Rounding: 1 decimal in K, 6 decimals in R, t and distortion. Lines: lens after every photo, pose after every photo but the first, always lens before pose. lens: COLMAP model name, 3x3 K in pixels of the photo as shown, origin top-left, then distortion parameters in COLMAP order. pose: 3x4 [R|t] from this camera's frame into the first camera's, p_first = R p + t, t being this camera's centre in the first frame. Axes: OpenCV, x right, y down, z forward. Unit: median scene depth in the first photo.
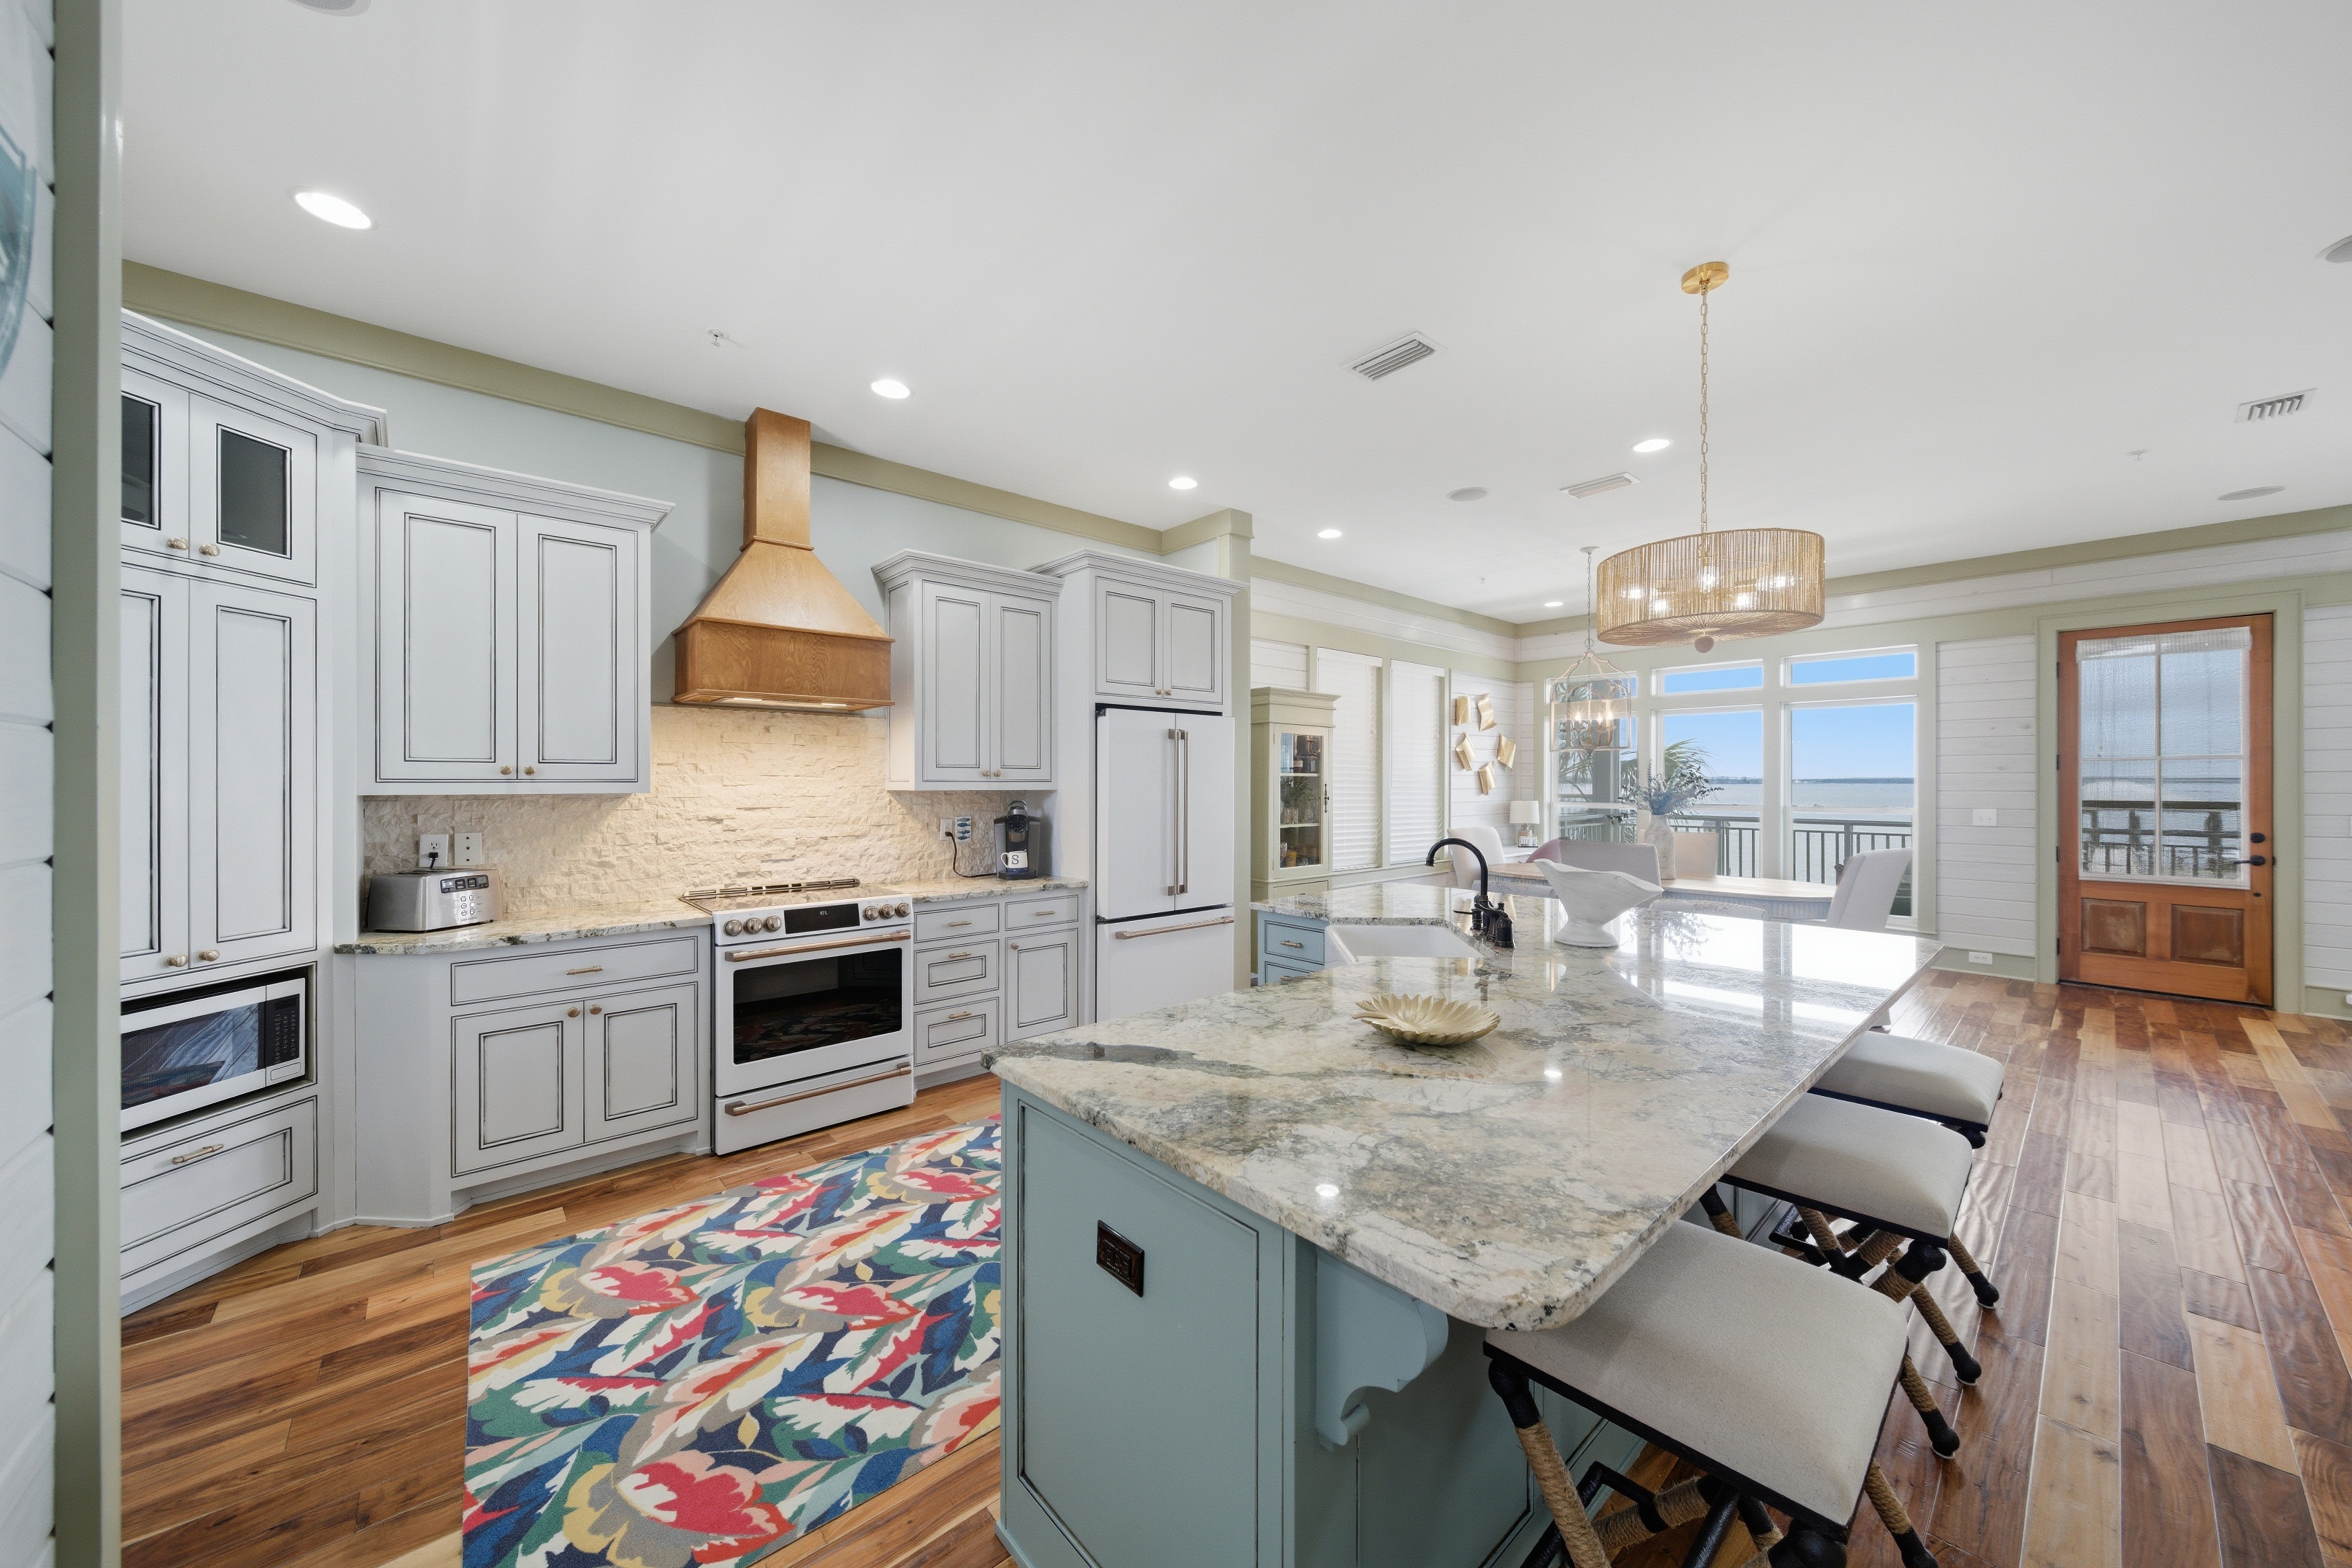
lens RADIAL K [[839.7, 0, 1177.4], [0, 839.7, 779.5], [0, 0, 1]] dist [0.005290, -0.000633]
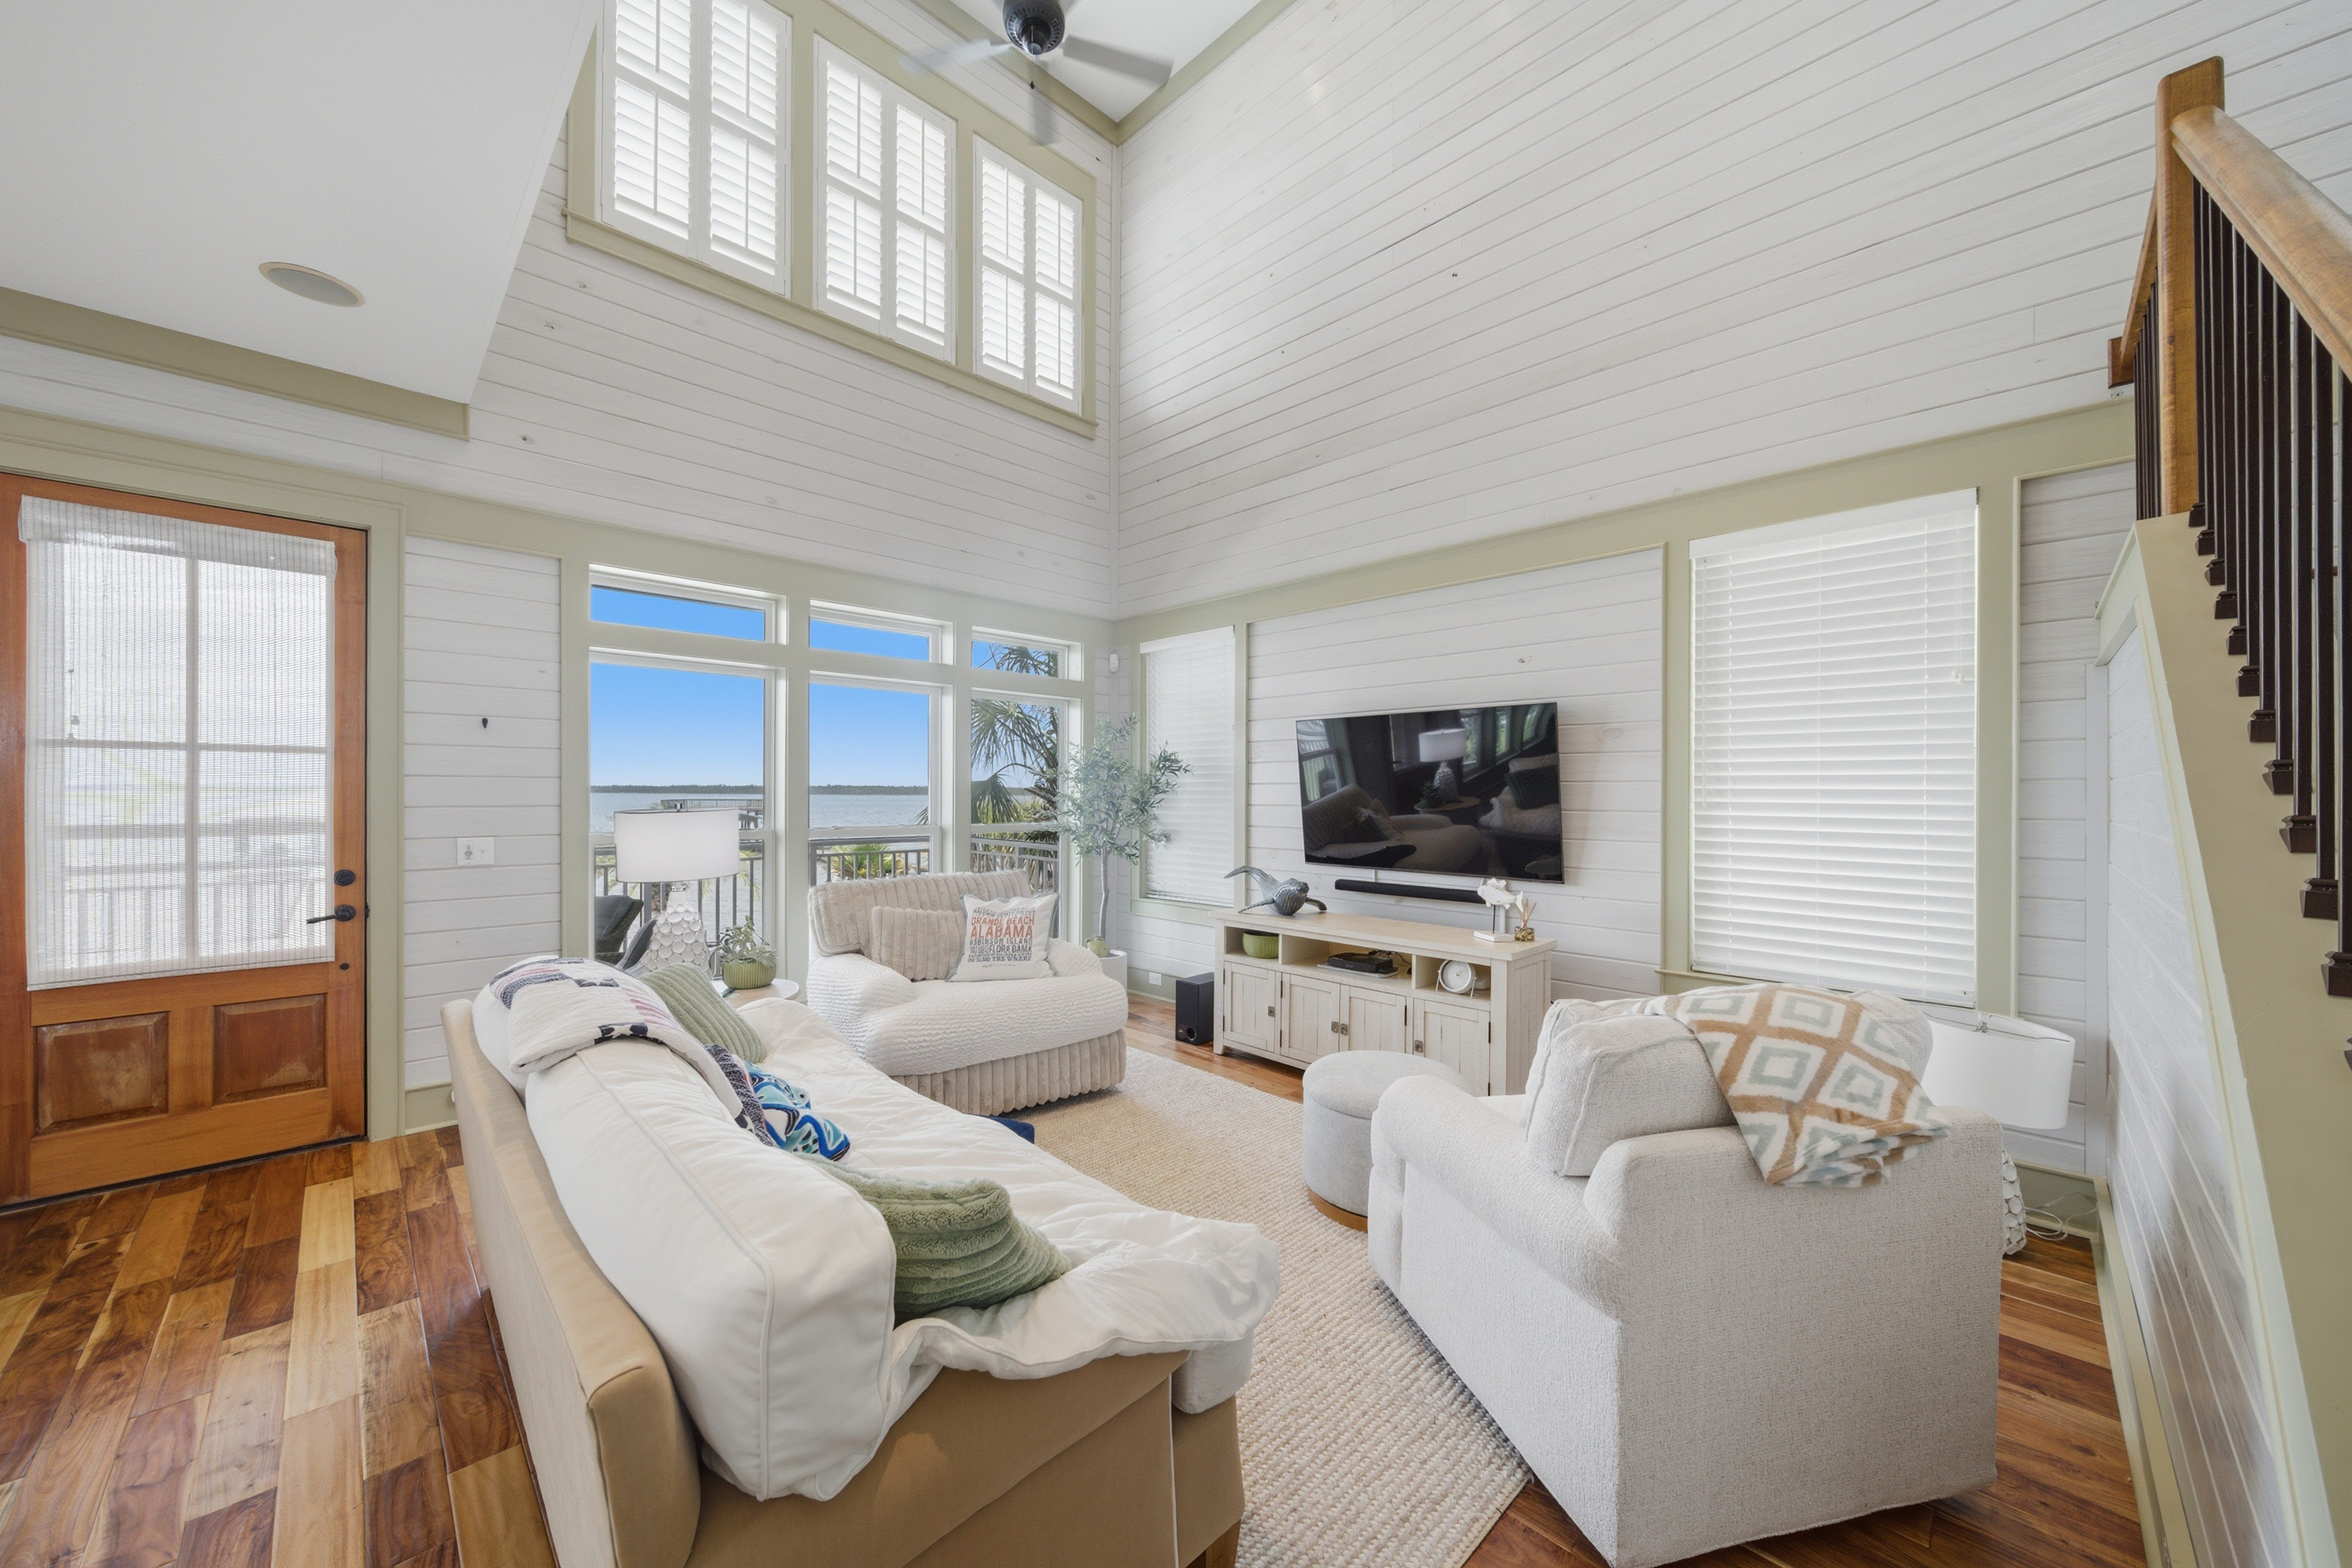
lens RADIAL K [[839.7, 0, 1172.0], [0, 839.7, 796.4], [0, 0, 1]] dist [0.005290, -0.000633]
pose [[-0.042390, -0.004711, 0.999090, 0.699018], [-0.004843, 0.999978, 0.004510, 0.002612], [-0.999089, -0.004648, -0.042412, 0.459569]]
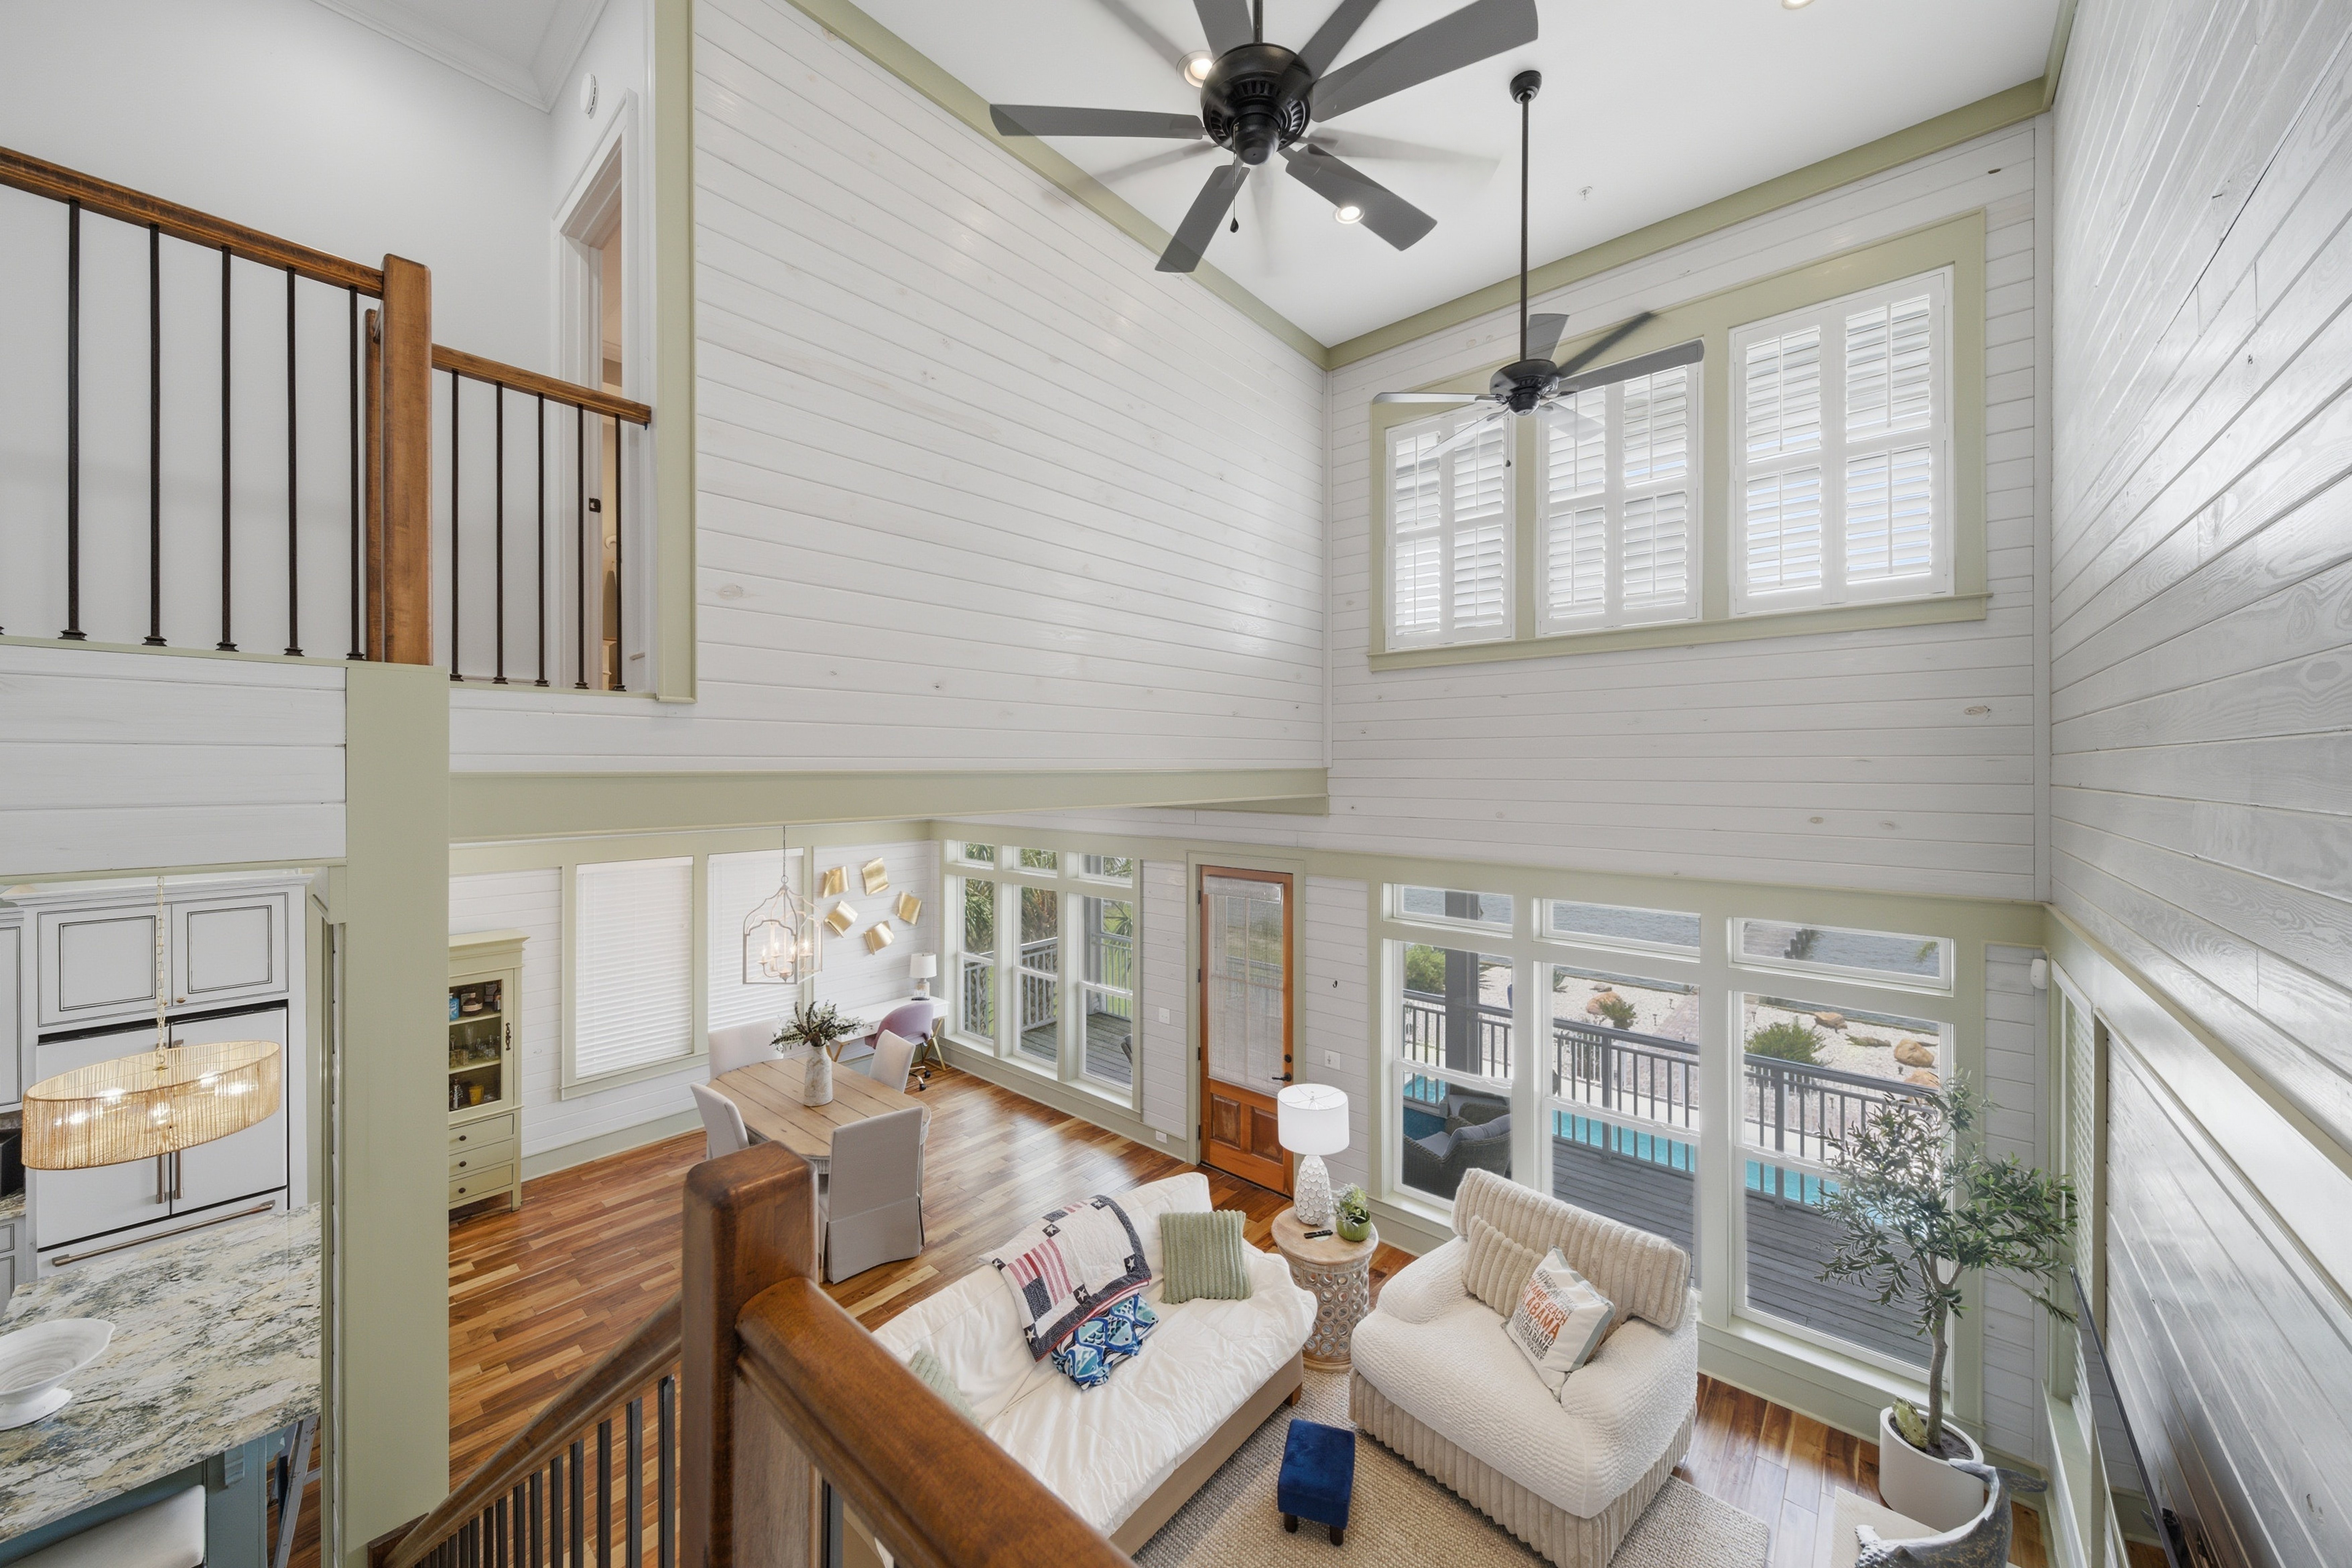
lens RADIAL K [[839.7, 0, 1180.1], [0, 839.7, 768.3], [0, 0, 1]] dist [0.005290, -0.000633]
pose [[0.991381, 0.000368, 0.131007, 1.097413], [-0.001331, 0.999973, 0.007262, -0.405850], [-0.131001, -0.007374, 0.991355, -0.200979]]
